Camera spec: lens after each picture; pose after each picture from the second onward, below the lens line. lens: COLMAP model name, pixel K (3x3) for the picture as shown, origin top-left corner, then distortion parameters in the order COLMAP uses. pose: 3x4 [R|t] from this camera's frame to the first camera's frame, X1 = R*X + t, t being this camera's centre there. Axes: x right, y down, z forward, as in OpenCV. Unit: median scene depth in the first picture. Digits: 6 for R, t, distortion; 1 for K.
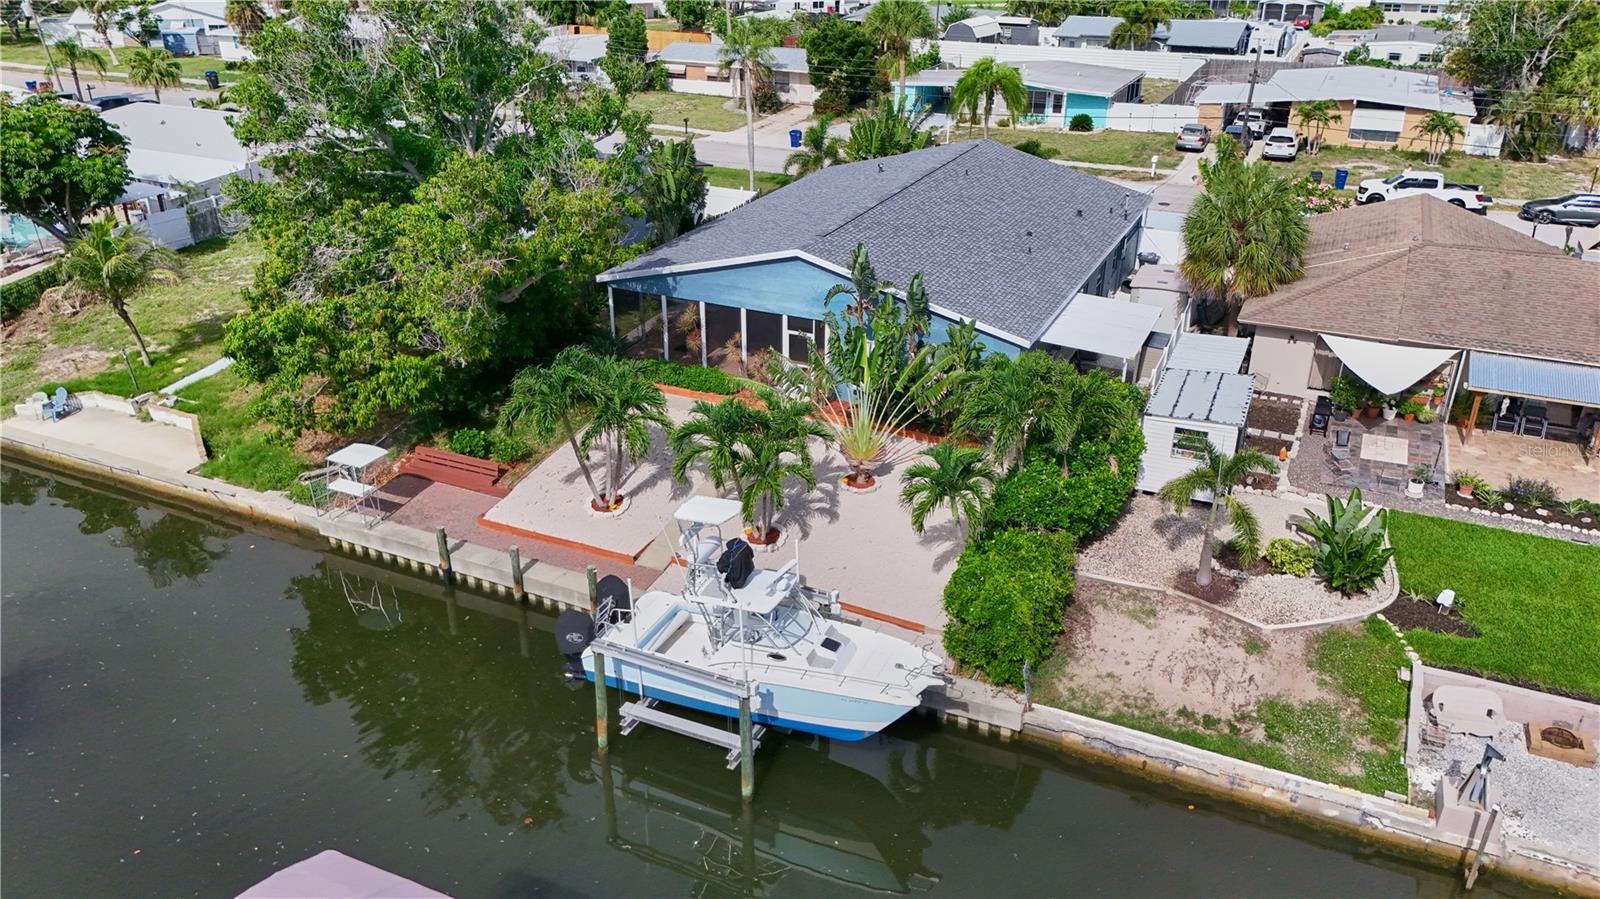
lens RADIAL K [[1167.5, 0, 799.8], [0, 1167.5, 460.0], [0, 0, 1]] dist [0.042929, -0.059404]
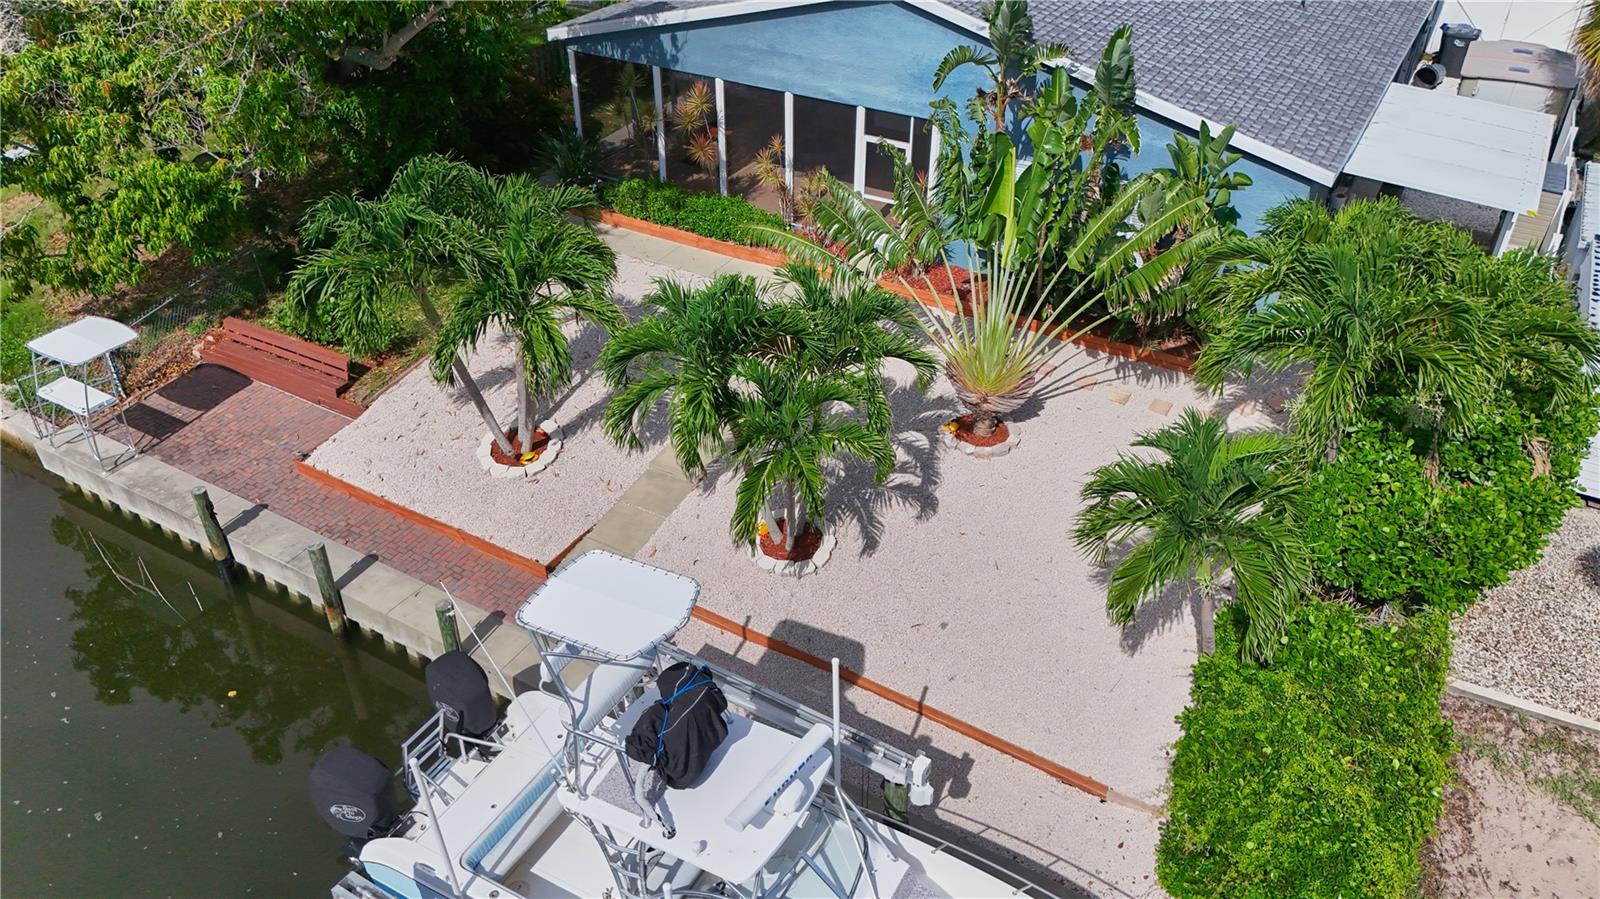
lens RADIAL K [[1167.5, 0, 799.8], [0, 1167.5, 460.0], [0, 0, 1]] dist [0.042929, -0.059404]
pose [[0.996051, 0.052001, -0.071962, 0.008230], [-0.039606, 0.985655, 0.164057, -0.053460], [0.079461, -0.160559, 0.983823, 0.462120]]
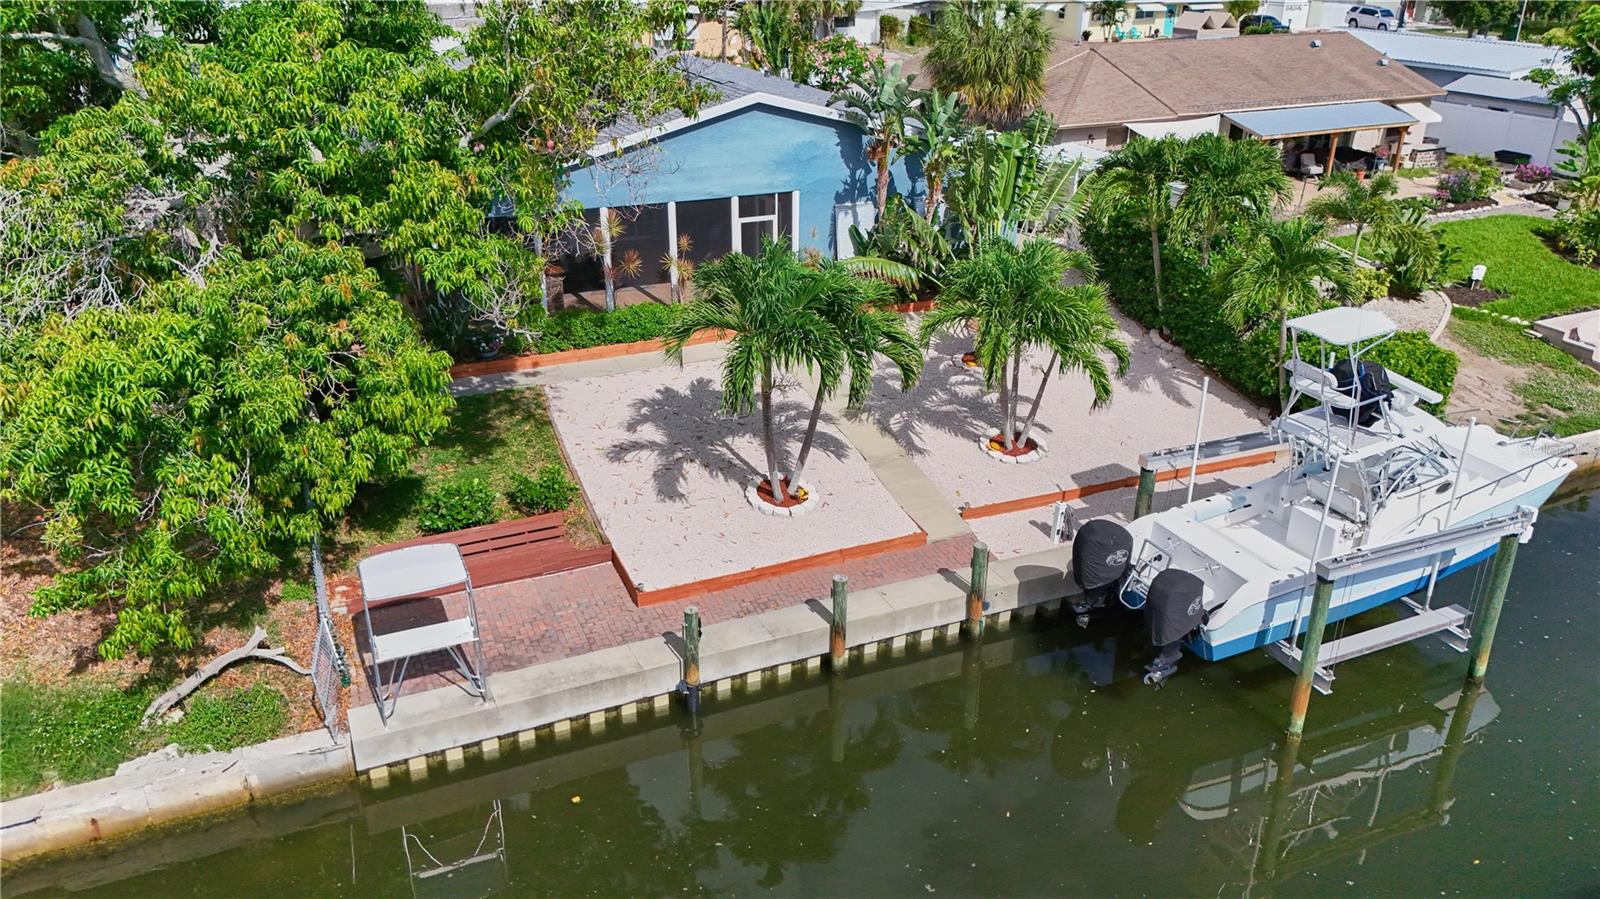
lens RADIAL K [[1167.5, 0, 799.8], [0, 1167.5, 460.0], [0, 0, 1]] dist [0.042929, -0.059404]
pose [[0.662130, -0.317304, 0.678898, -0.576361], [0.329628, 0.936907, 0.116406, -0.049180], [-0.673000, 0.146708, 0.724946, 0.536138]]
